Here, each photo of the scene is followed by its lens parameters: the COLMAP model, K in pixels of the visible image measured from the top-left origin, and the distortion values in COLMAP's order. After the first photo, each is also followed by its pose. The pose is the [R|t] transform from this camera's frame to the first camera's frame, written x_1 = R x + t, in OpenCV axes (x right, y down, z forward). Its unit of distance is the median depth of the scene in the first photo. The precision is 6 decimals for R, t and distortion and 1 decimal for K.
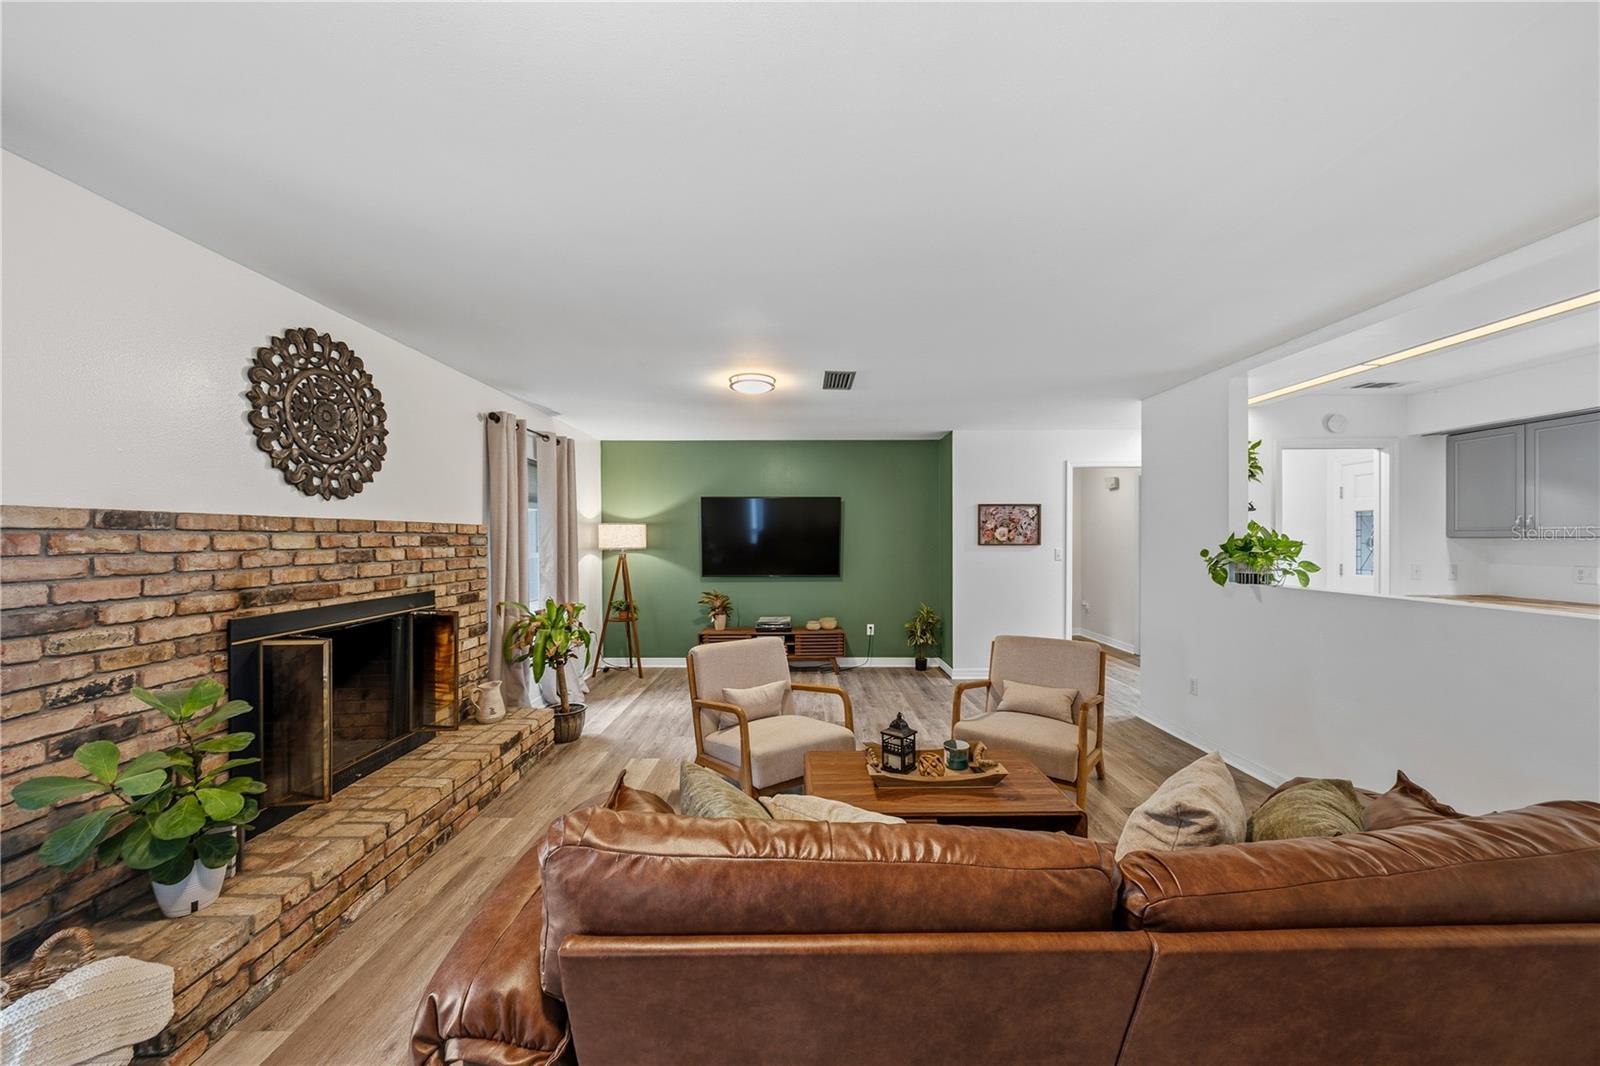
lens RADIAL K [[562.8, 0, 799.5], [0, 562.8, 536.6], [0, 0, 1]] dist [-0.000979, -0.000084]
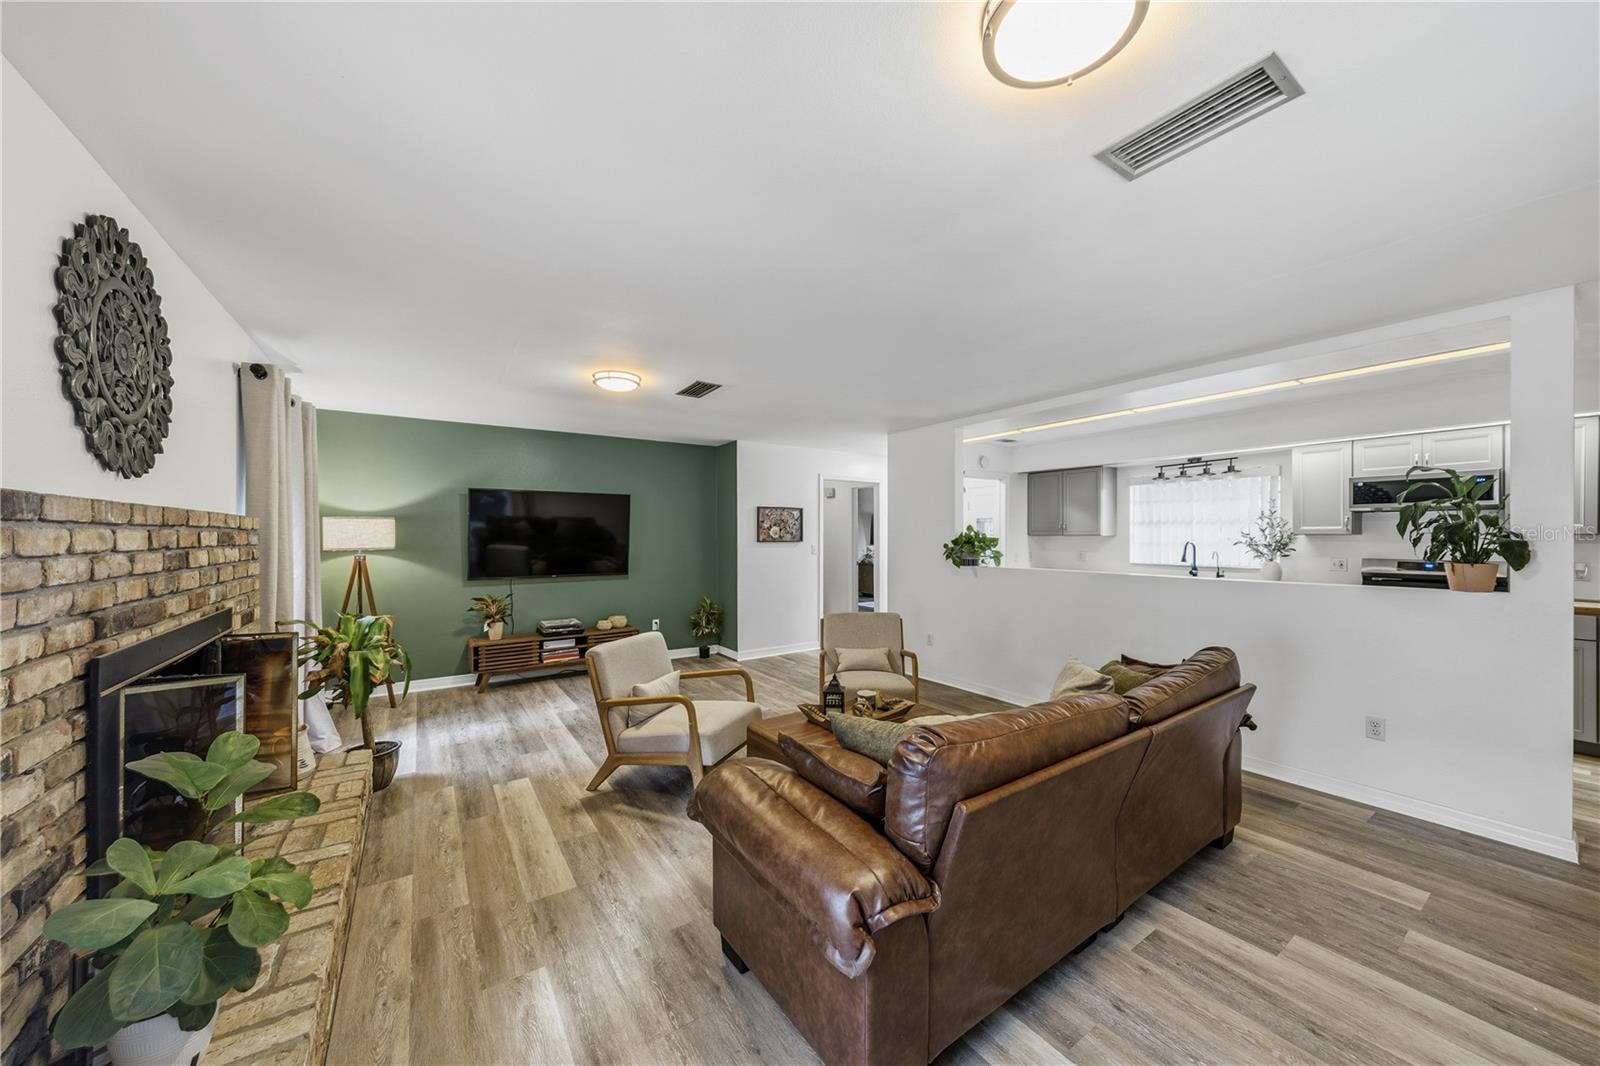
lens RADIAL K [[558.3, 0, 800.0], [0, 558.3, 533.0], [0, 0, 1]] dist [0.000090, -0.000079]
pose [[0.830815, 0.002885, 0.556541, -0.330453], [-0.000760, 0.999992, -0.004050, 0.001553], [-0.556548, 0.002942, 0.830810, 0.002288]]
